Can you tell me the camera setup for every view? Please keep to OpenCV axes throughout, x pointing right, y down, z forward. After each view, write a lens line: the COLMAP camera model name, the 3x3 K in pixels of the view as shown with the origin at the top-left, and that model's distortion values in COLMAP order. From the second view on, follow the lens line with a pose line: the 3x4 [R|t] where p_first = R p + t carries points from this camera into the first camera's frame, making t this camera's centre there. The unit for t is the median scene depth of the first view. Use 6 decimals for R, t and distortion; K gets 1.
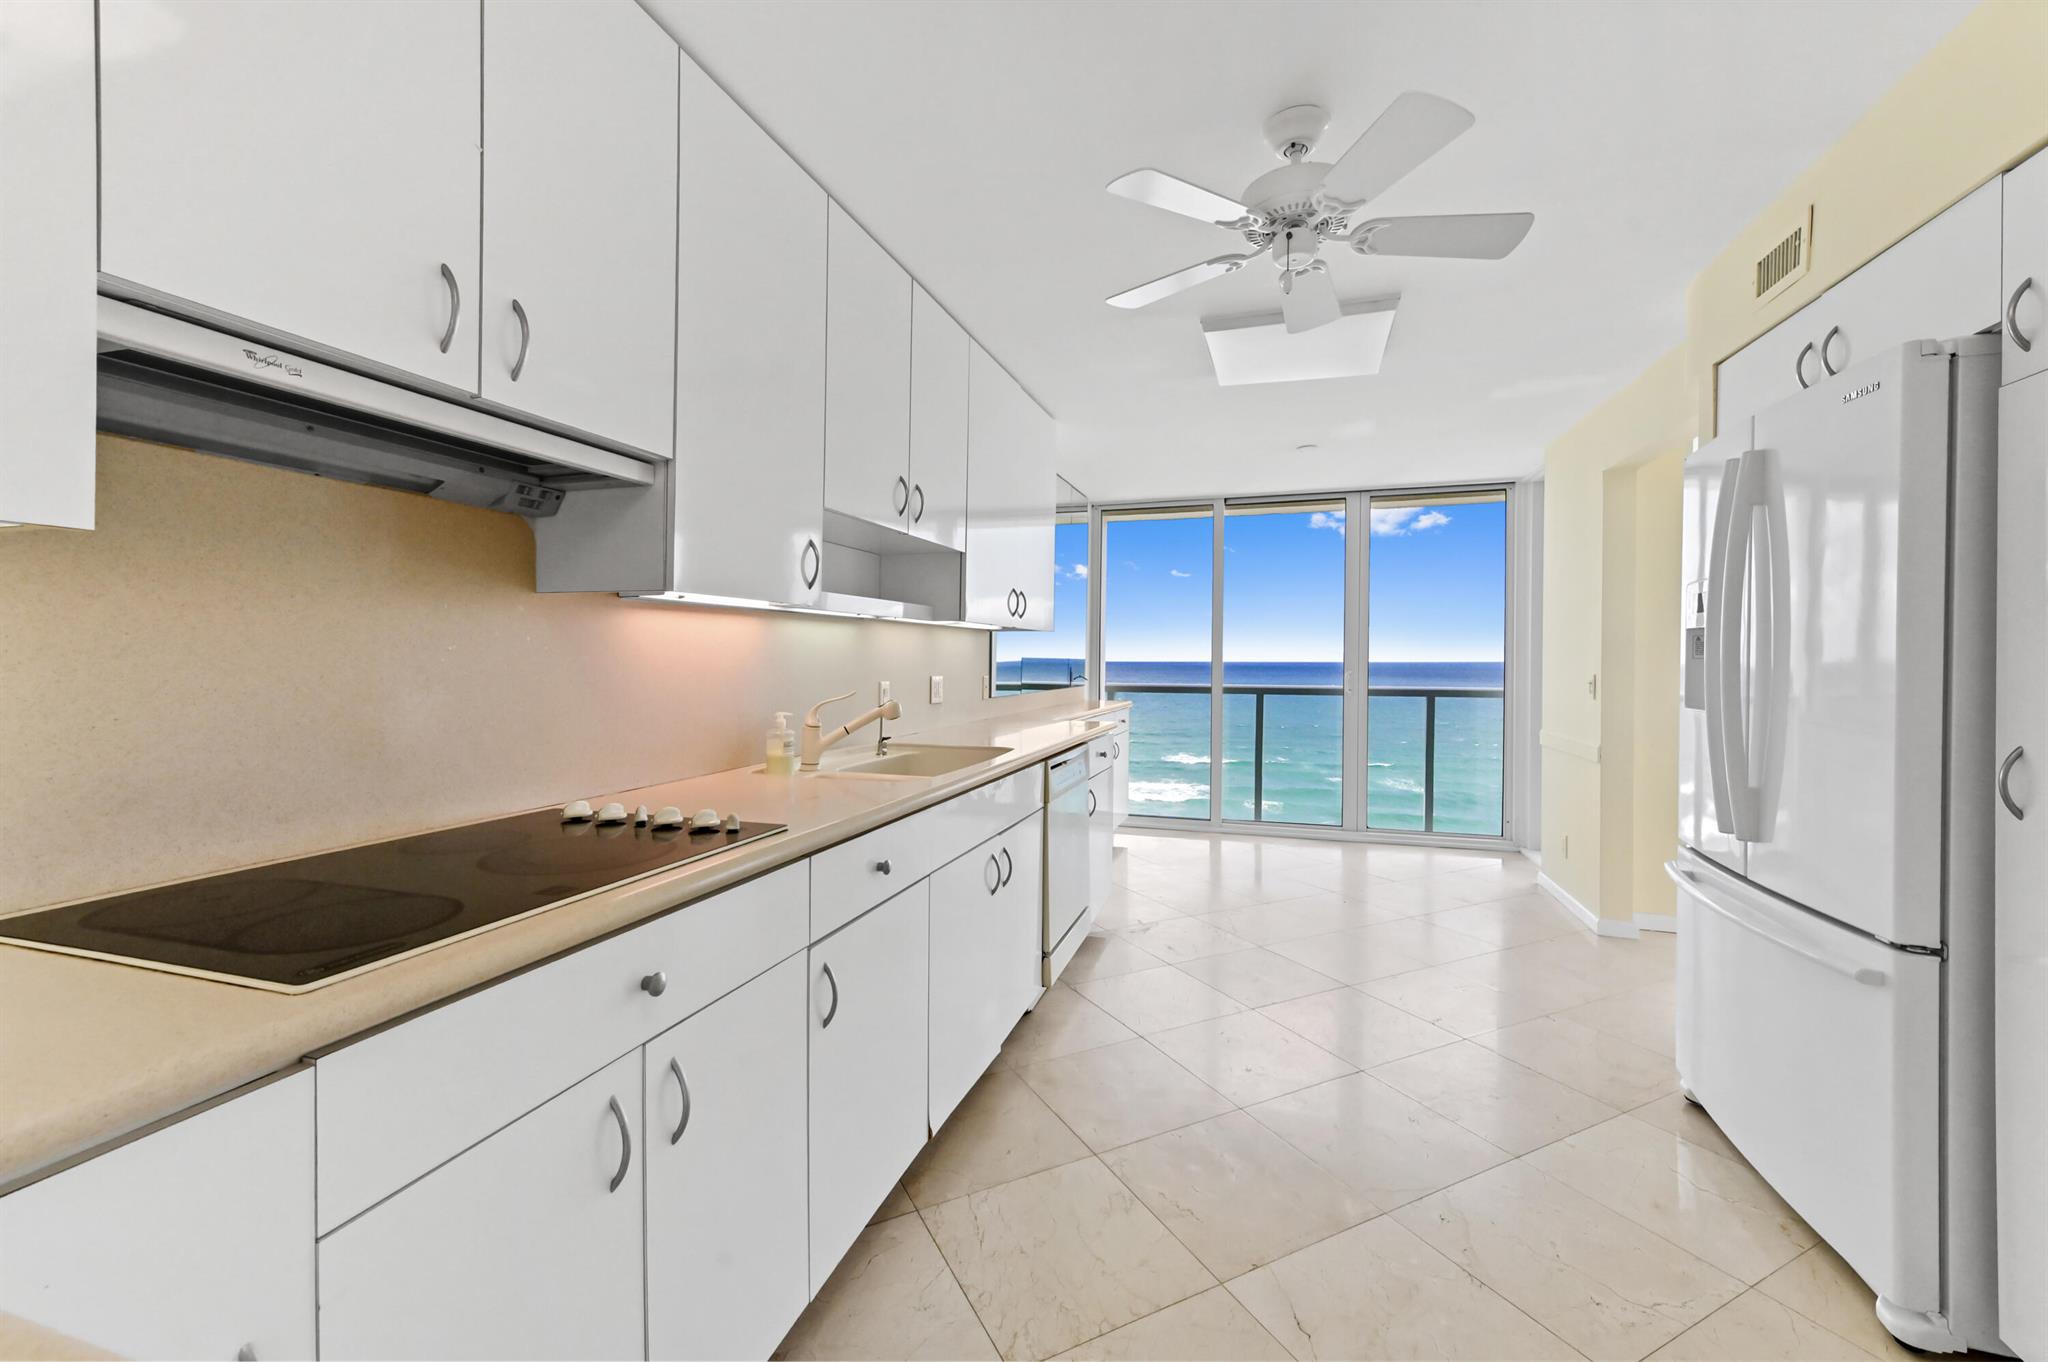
lens RADIAL K [[816.8, 0, 1028.8], [0, 816.8, 675.1], [0, 0, 1]] dist [0.016999, 0.000029]
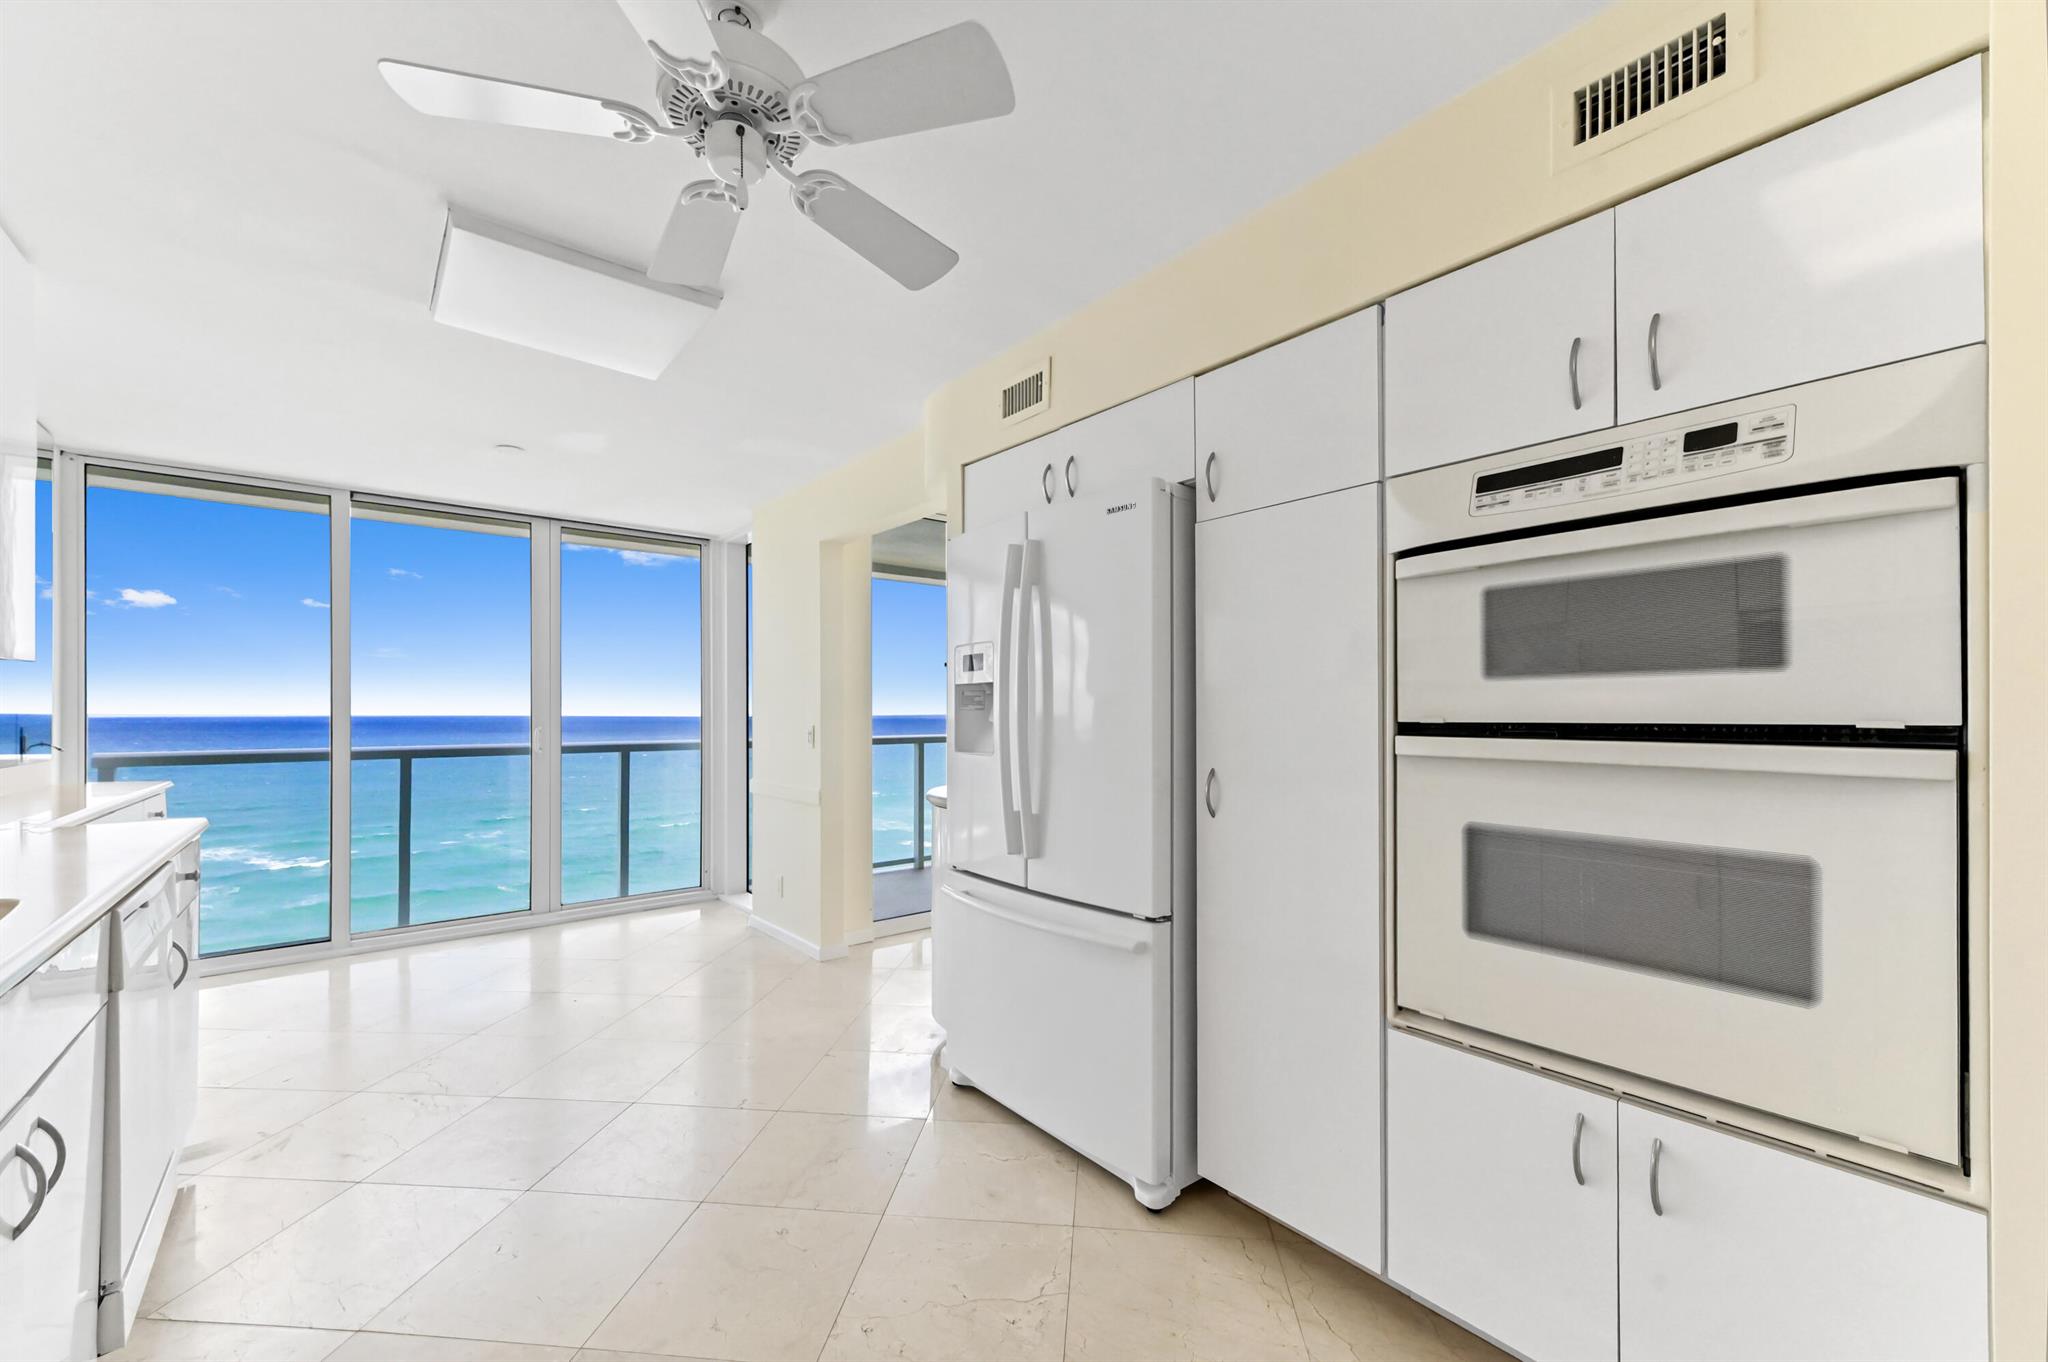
lens RADIAL K [[808.9, 0, 1025.3], [0, 808.9, 716.7], [0, 0, 1]] dist [0.000532, -0.000208]
pose [[0.539430, -0.007374, 0.841998, -0.050521], [0.019861, 0.999795, -0.003969, -0.001502], [-0.841796, 0.018864, 0.539466, 0.131318]]
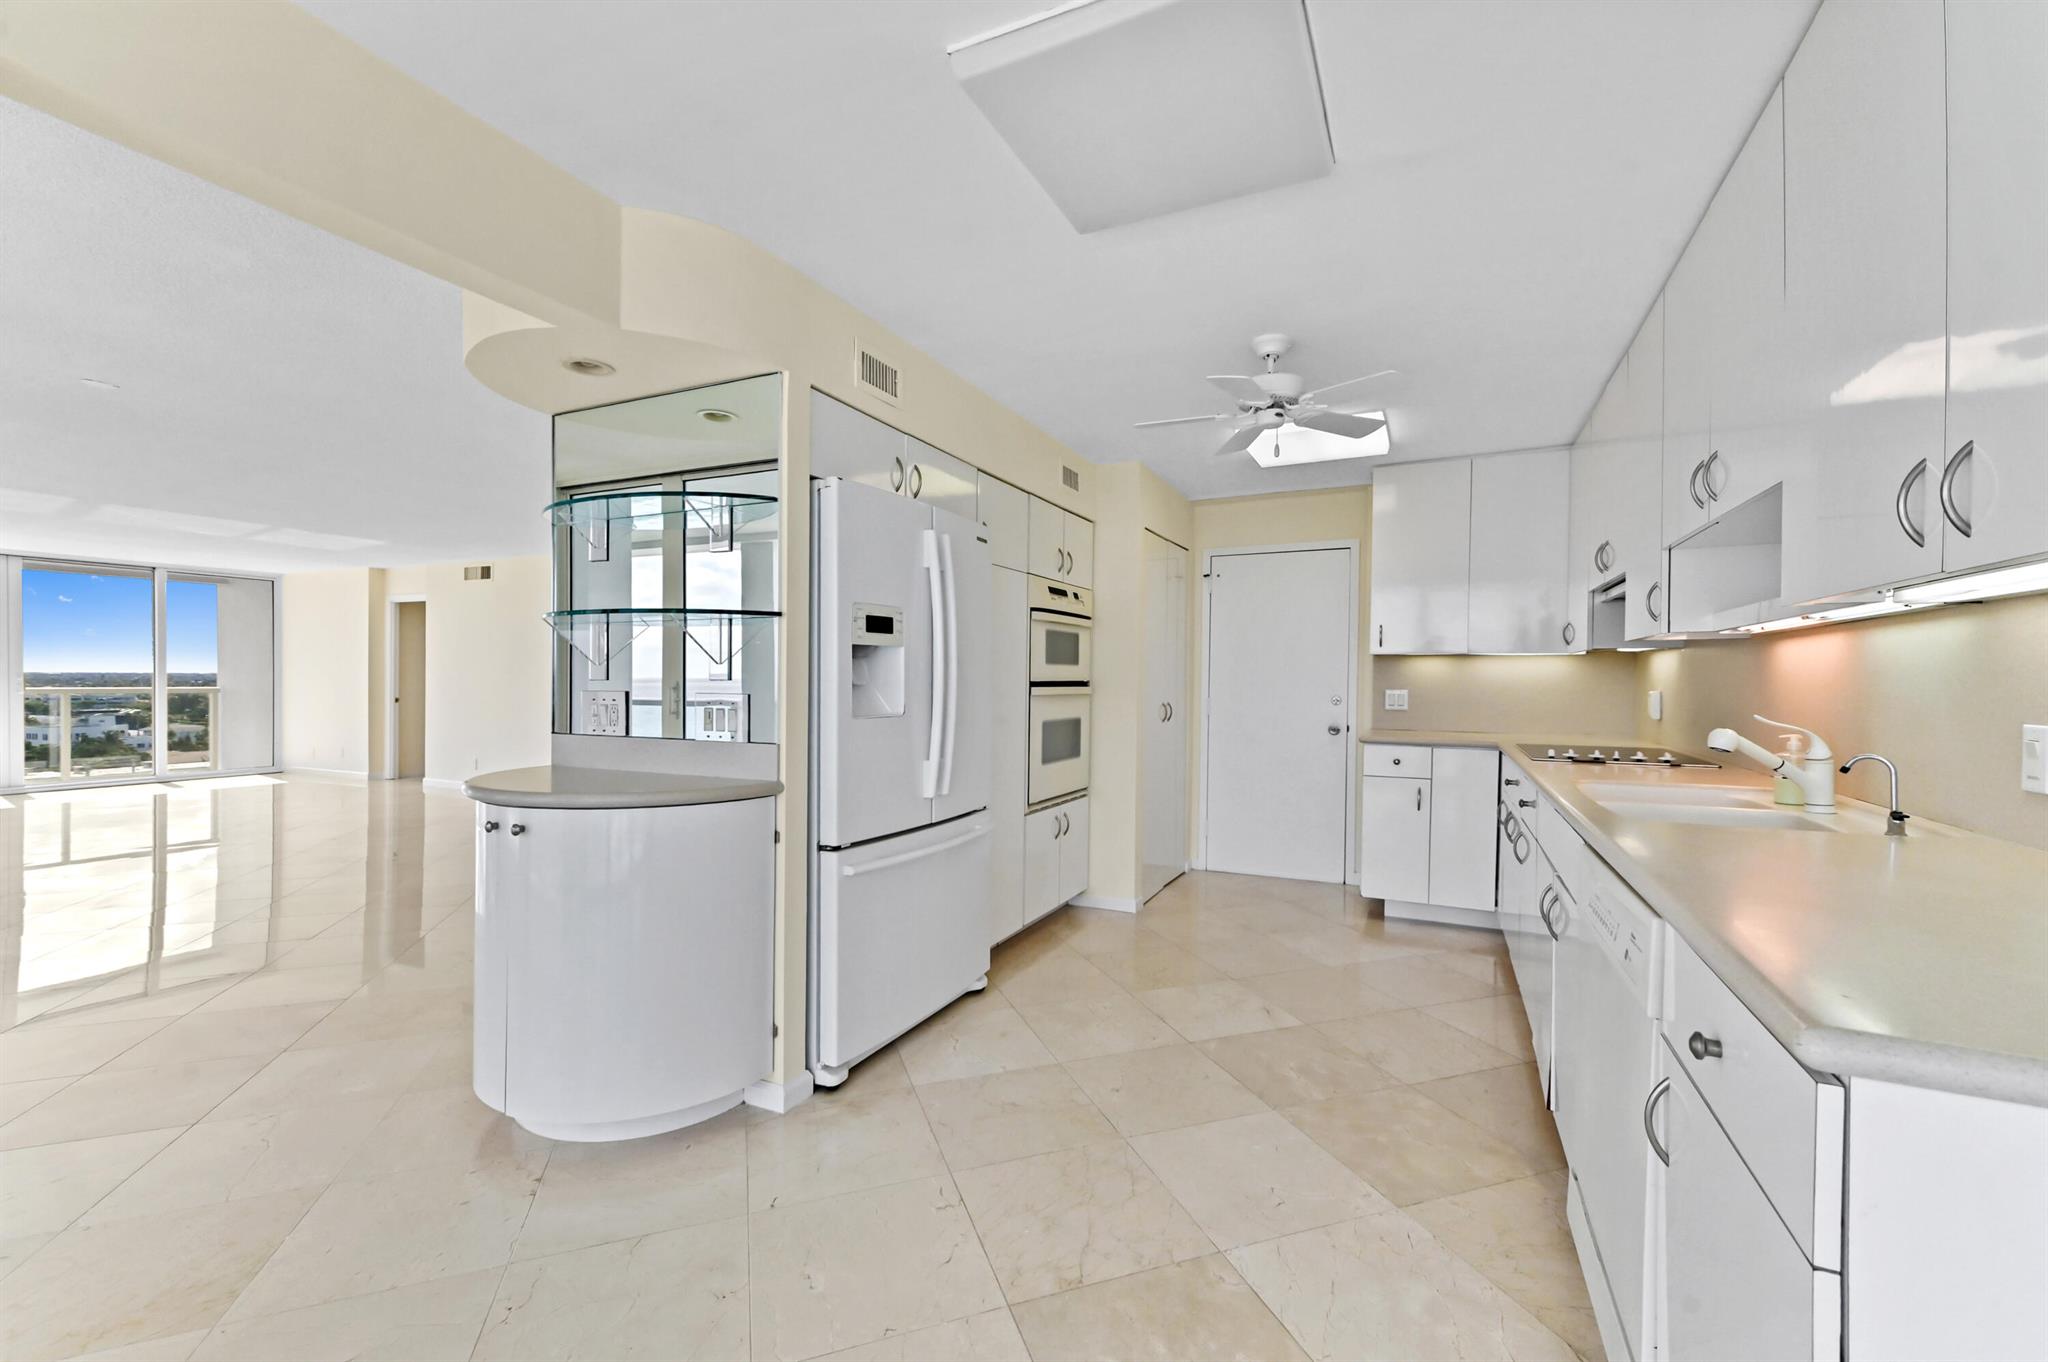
lens RADIAL K [[816.8, 0, 1028.8], [0, 816.8, 675.1], [0, 0, 1]] dist [0.016999, 0.000029]
pose [[-0.988421, -0.020109, 0.150399, 0.182872], [-0.017401, 0.999662, 0.019302, -0.017233], [-0.150737, 0.016462, -0.988437, 0.895420]]
